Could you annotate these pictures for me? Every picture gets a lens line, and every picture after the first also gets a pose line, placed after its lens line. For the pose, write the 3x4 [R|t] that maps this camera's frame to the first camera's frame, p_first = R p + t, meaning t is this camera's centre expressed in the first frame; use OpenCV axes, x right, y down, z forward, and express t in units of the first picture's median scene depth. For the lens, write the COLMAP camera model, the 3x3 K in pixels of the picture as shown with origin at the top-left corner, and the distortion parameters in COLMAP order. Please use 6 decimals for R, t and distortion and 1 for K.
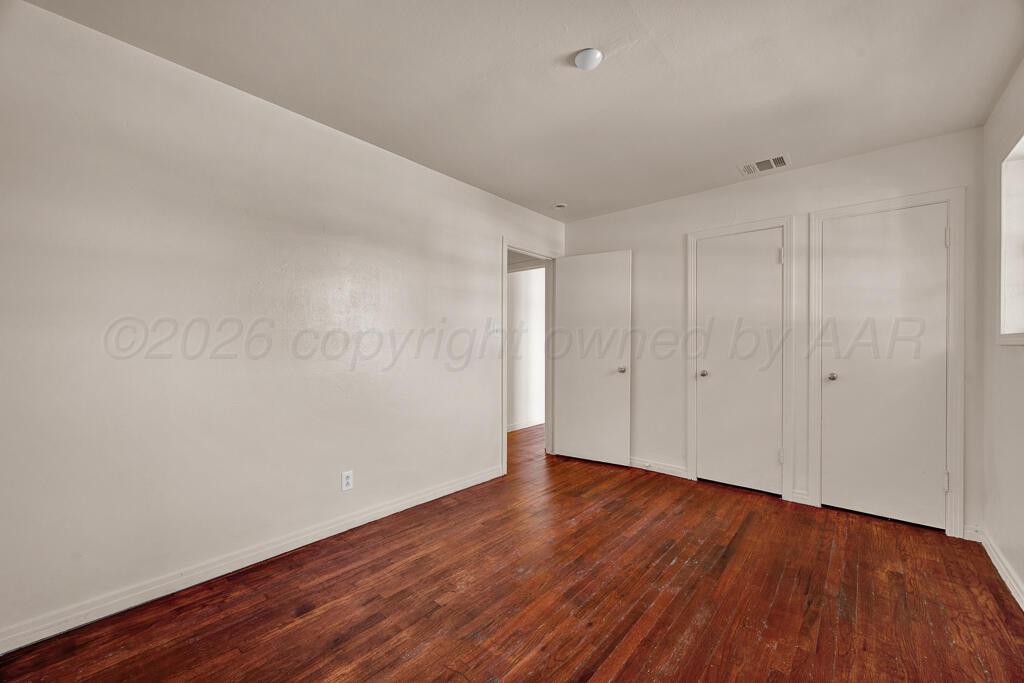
lens RADIAL K [[405.4, 0, 509.7], [0, 405.4, 347.6], [0, 0, 1]] dist [0.000994, -0.000194]
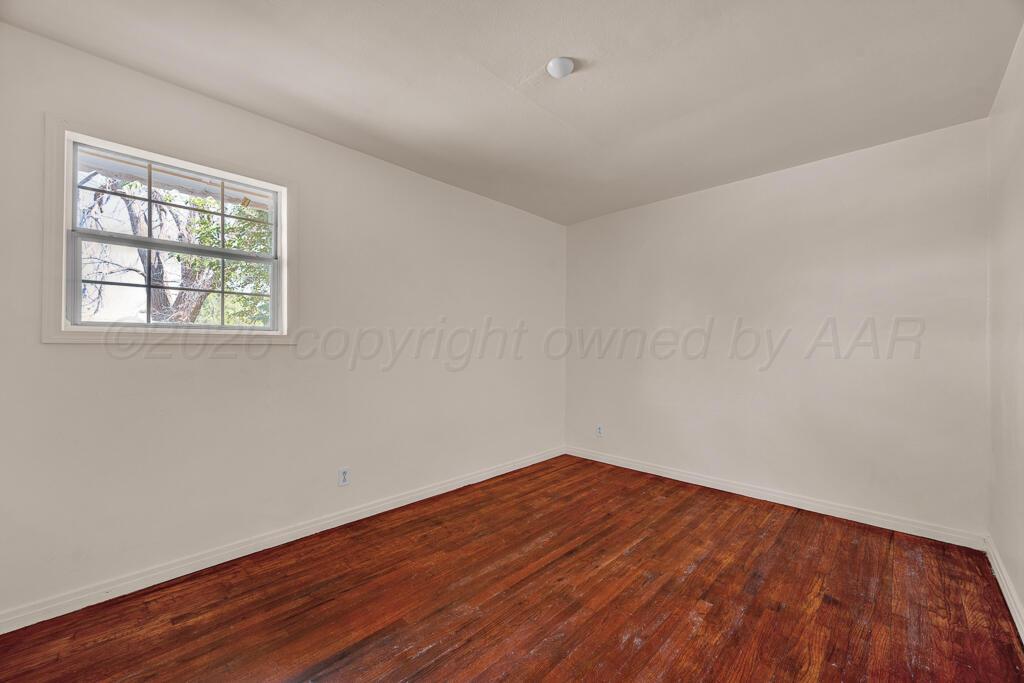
lens RADIAL K [[405.4, 0, 512.7], [0, 405.4, 344.2], [0, 0, 1]] dist [0.000994, -0.000194]
pose [[-0.999004, -0.005711, 0.044256, 0.259897], [-0.005635, 0.999982, 0.001830, -0.012492], [-0.044266, 0.001579, -0.999019, 1.991031]]
